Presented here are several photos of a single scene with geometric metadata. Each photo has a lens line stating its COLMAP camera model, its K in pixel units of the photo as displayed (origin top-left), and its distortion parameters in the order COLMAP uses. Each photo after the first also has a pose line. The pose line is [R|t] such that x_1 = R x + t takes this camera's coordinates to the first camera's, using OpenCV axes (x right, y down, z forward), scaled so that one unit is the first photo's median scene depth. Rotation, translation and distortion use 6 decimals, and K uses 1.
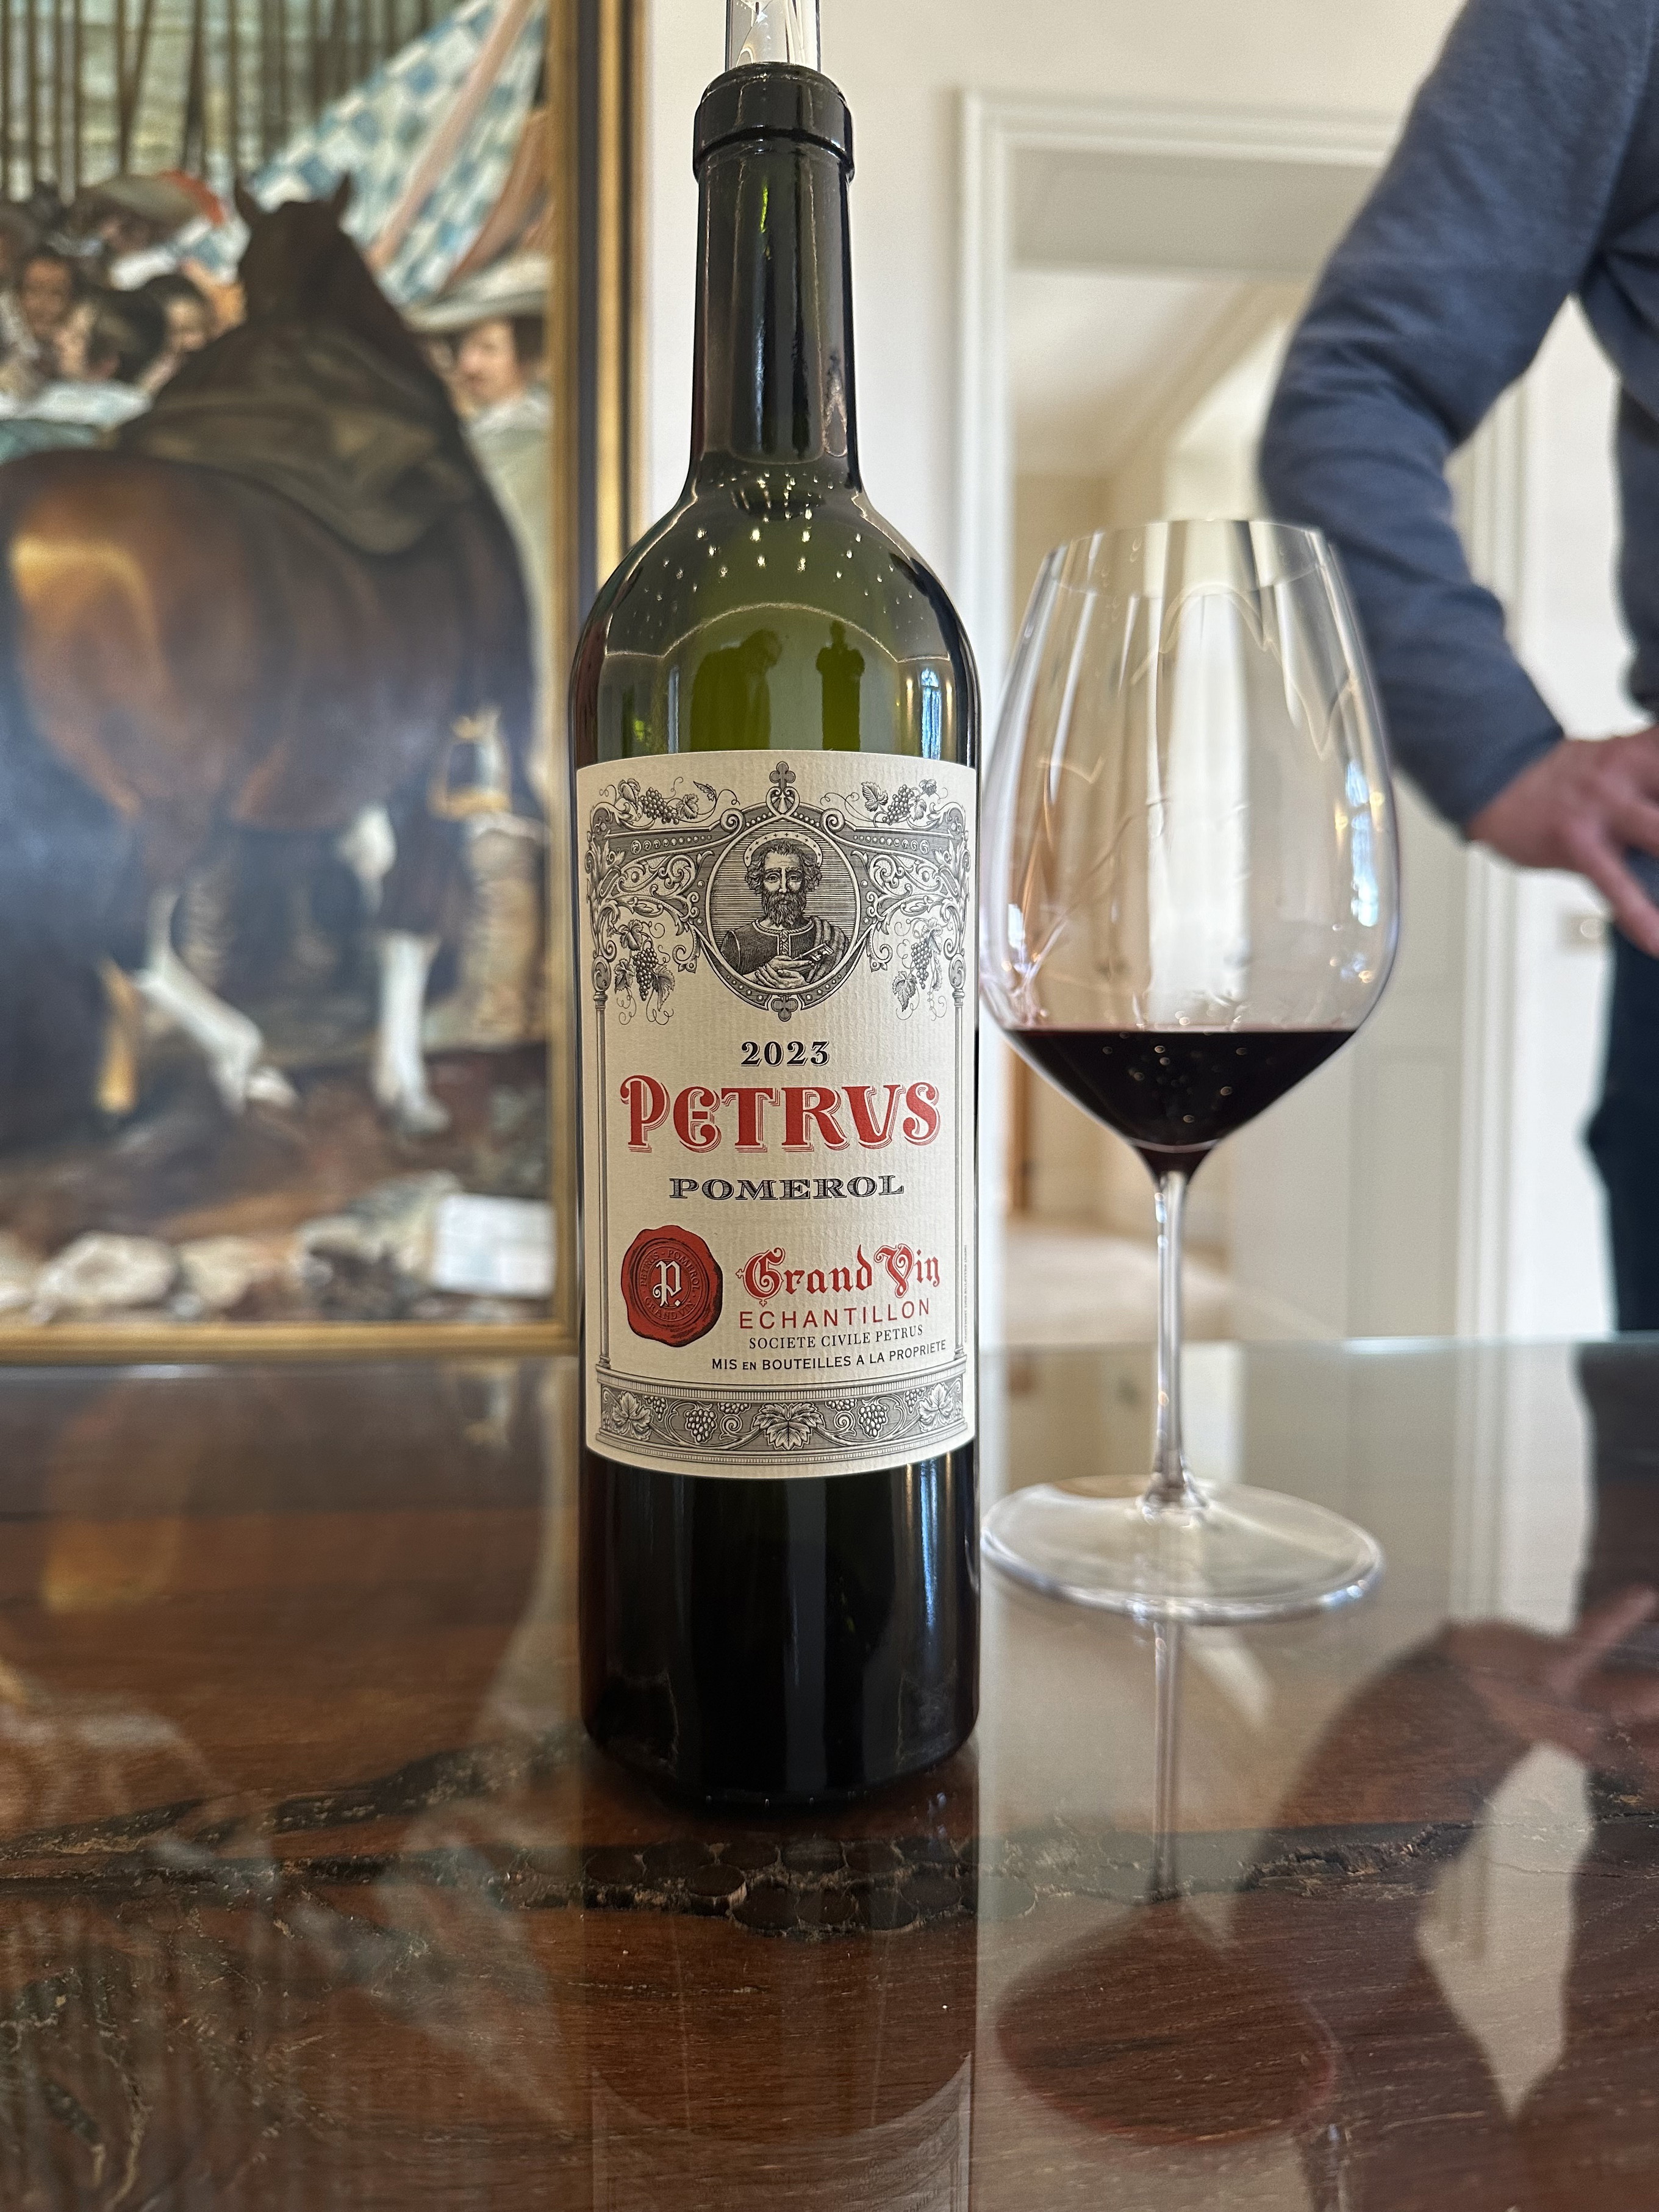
lens RADIAL K [[1620.7, 0, 835.0], [0, 1620.7, 1118.0], [0, 0, 1]] dist [0.009573, -0.017550]
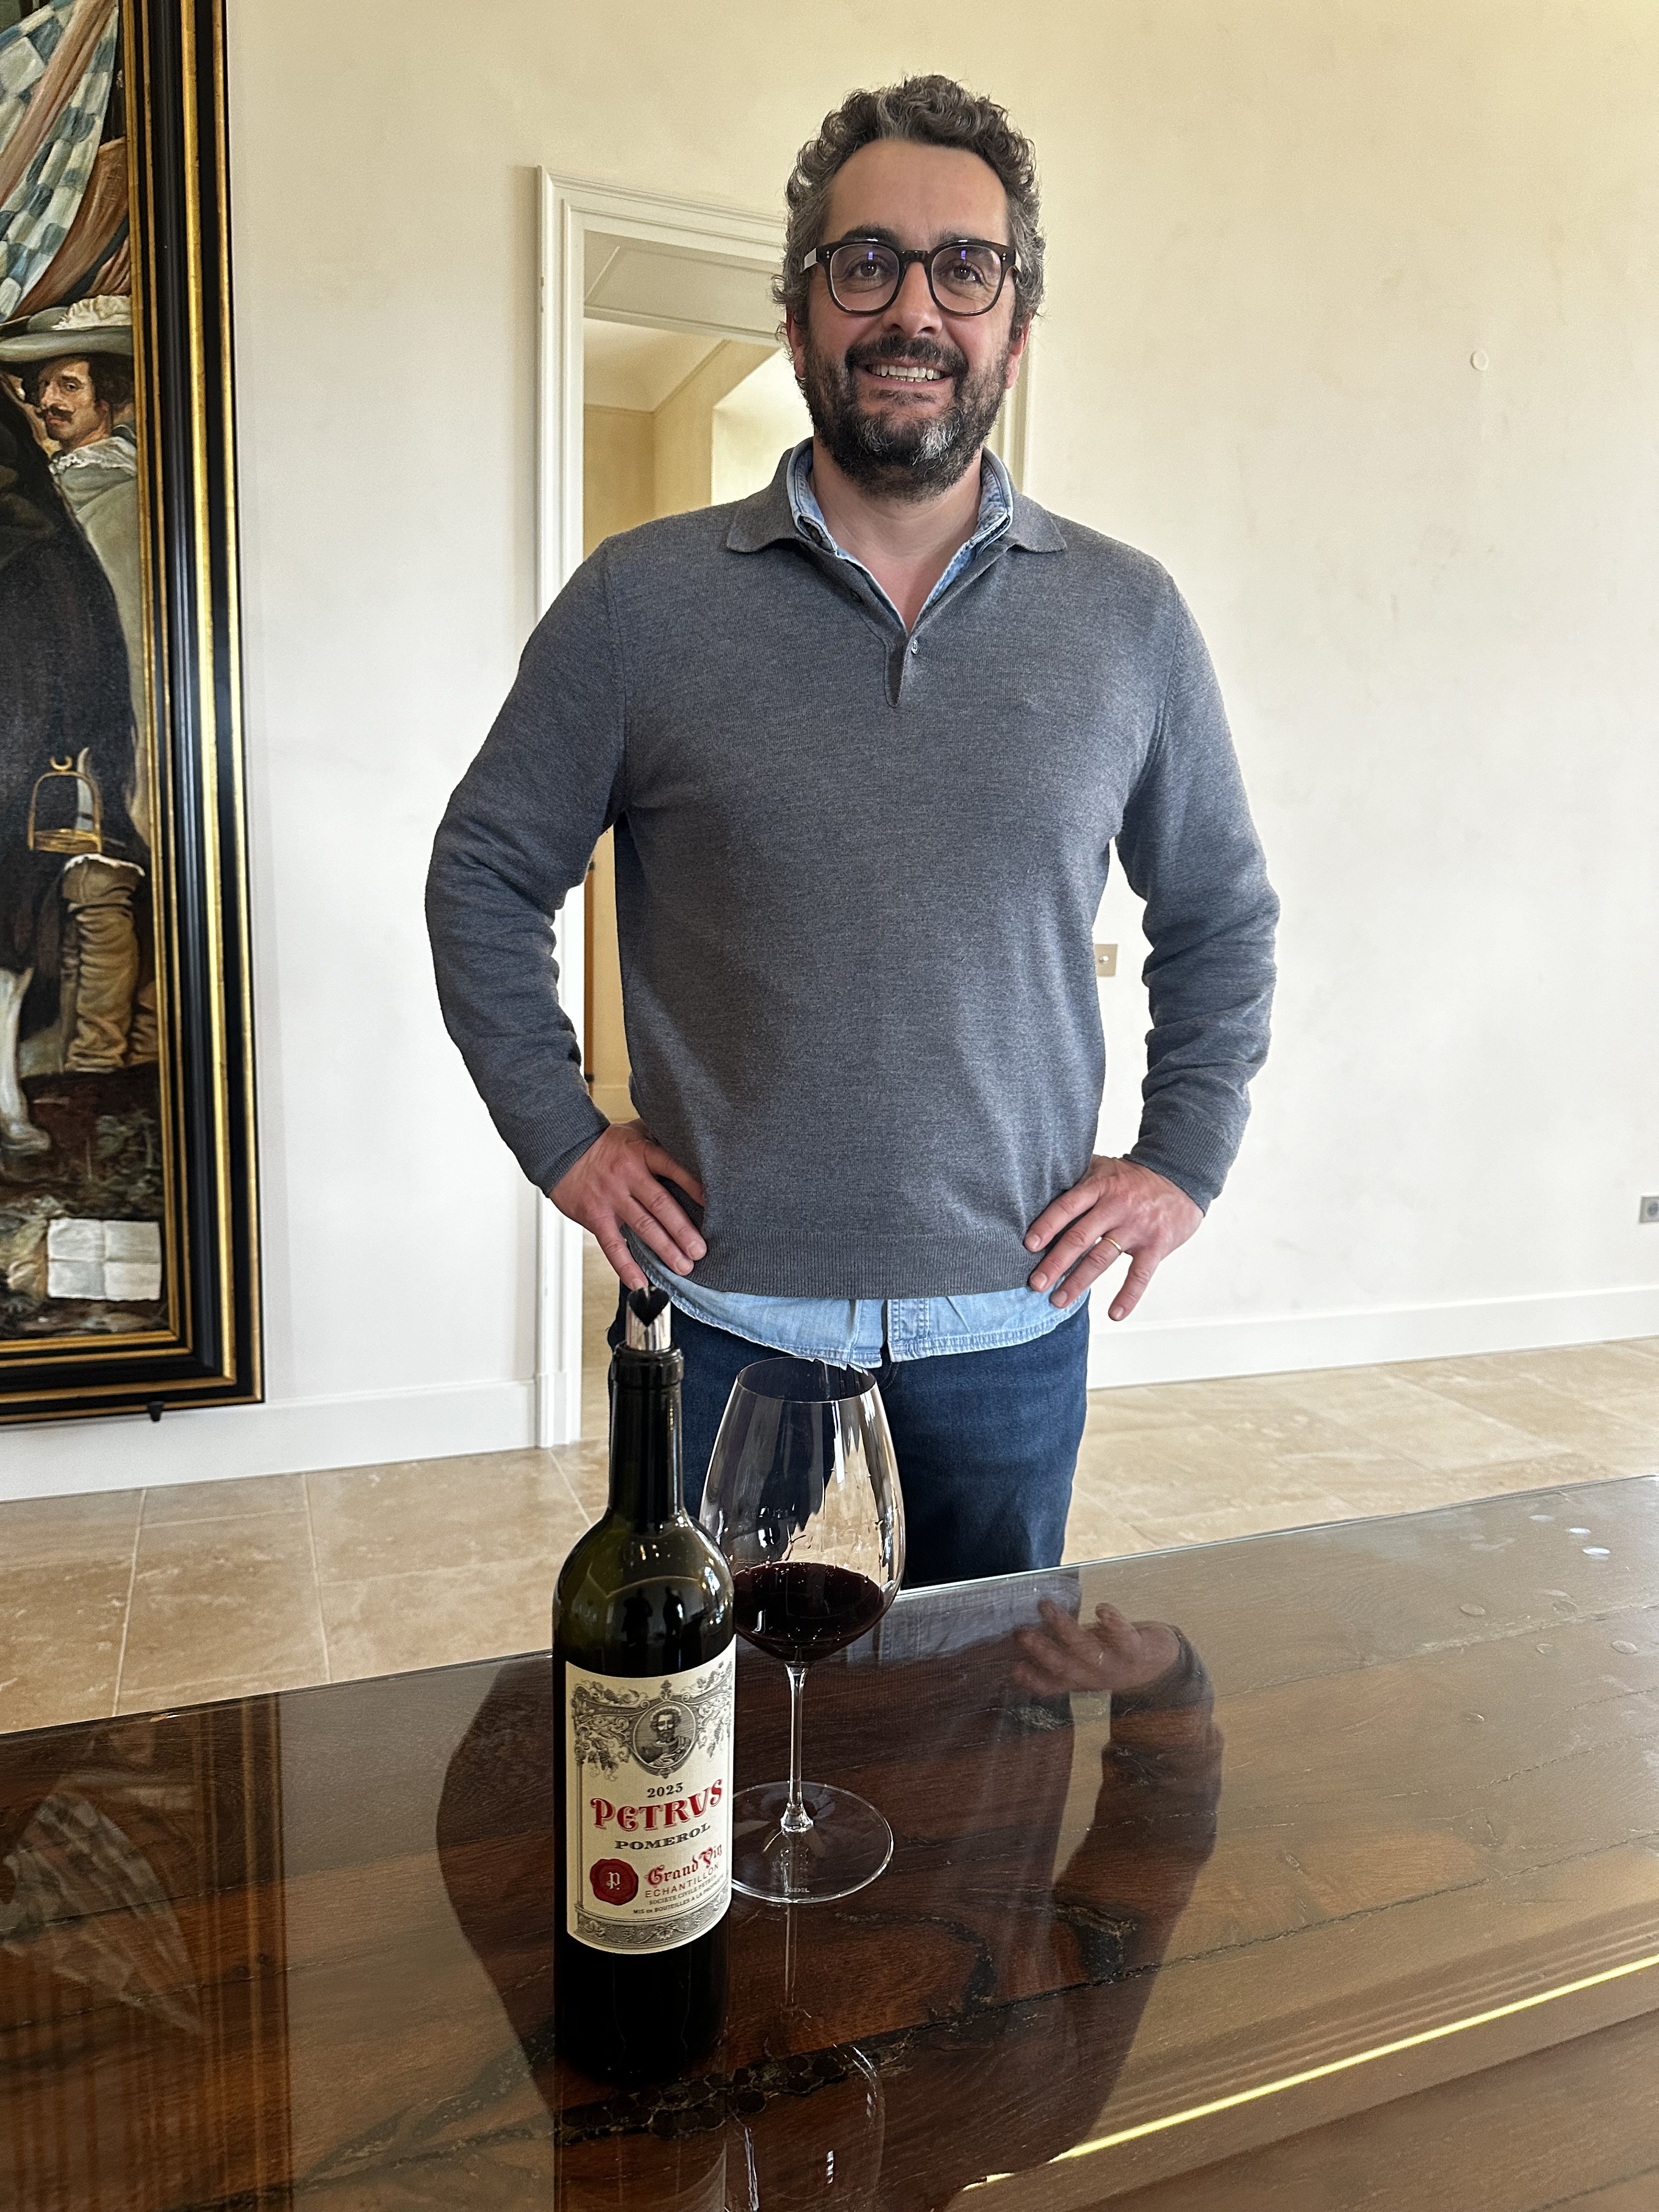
lens RADIAL K [[1620.7, 0, 826.4], [0, 1620.7, 1095.2], [0, 0, 1]] dist [0.009573, -0.017550]
pose [[0.960704, -0.018429, 0.276962, -0.438656], [-0.009960, 0.994863, 0.100744, -1.280882], [-0.277396, -0.099543, 0.955585, -1.242608]]
